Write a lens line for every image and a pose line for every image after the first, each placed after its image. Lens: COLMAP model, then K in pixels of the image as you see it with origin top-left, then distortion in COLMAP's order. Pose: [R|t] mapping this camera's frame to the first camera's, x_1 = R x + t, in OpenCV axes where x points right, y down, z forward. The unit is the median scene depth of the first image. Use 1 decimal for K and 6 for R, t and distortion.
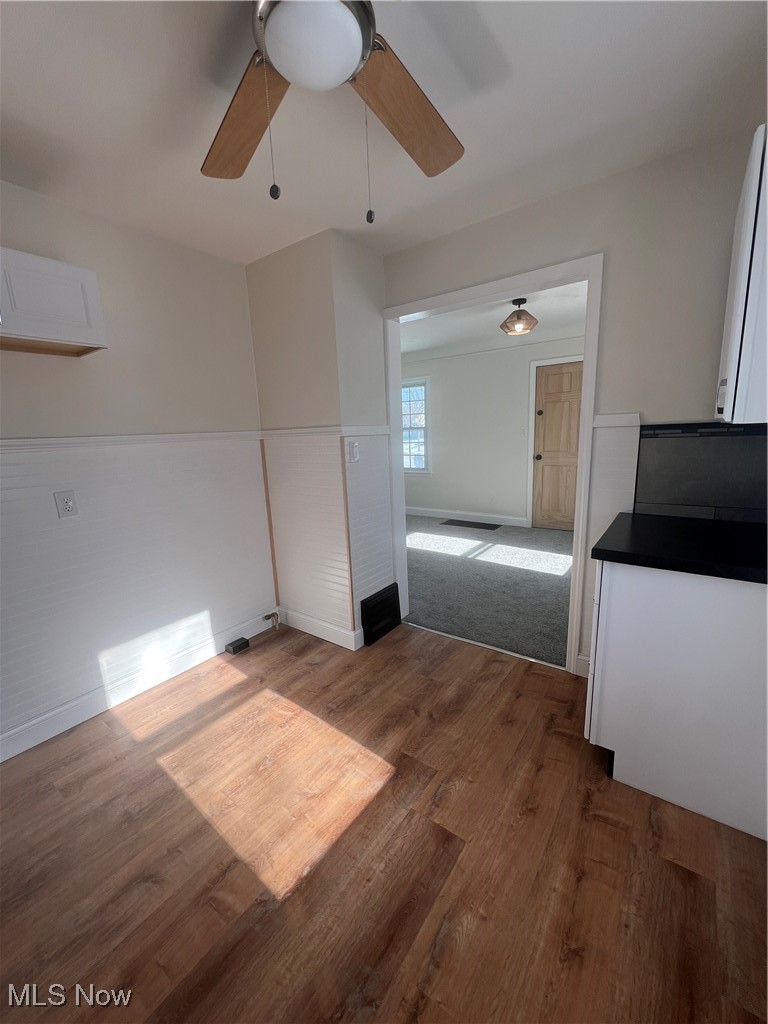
lens RADIAL K [[407.3, 0, 383.4], [0, 407.3, 513.7], [0, 0, 1]] dist [0.004245, 0.000313]
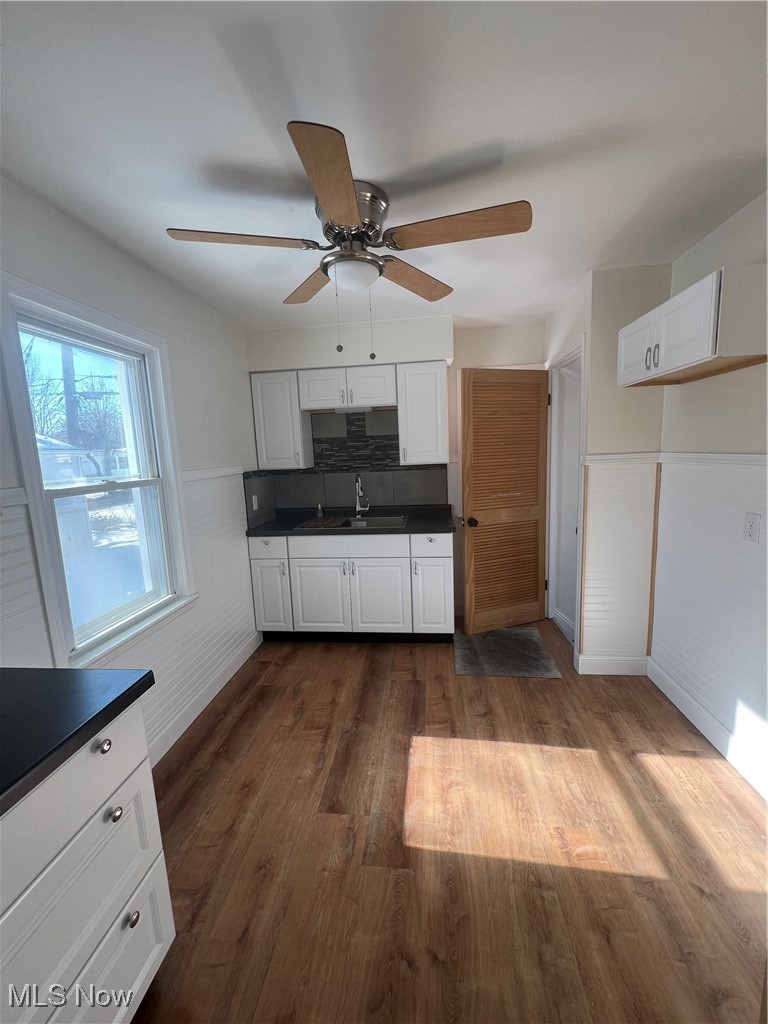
lens RADIAL K [[407.3, 0, 382.6], [0, 407.3, 511.2], [0, 0, 1]] dist [0.004245, 0.000313]
pose [[-0.861445, 0.148885, -0.485536, 0.371257], [-0.026261, 0.941723, 0.335362, -0.354930], [0.507171, 0.301647, -0.807333, 1.362794]]
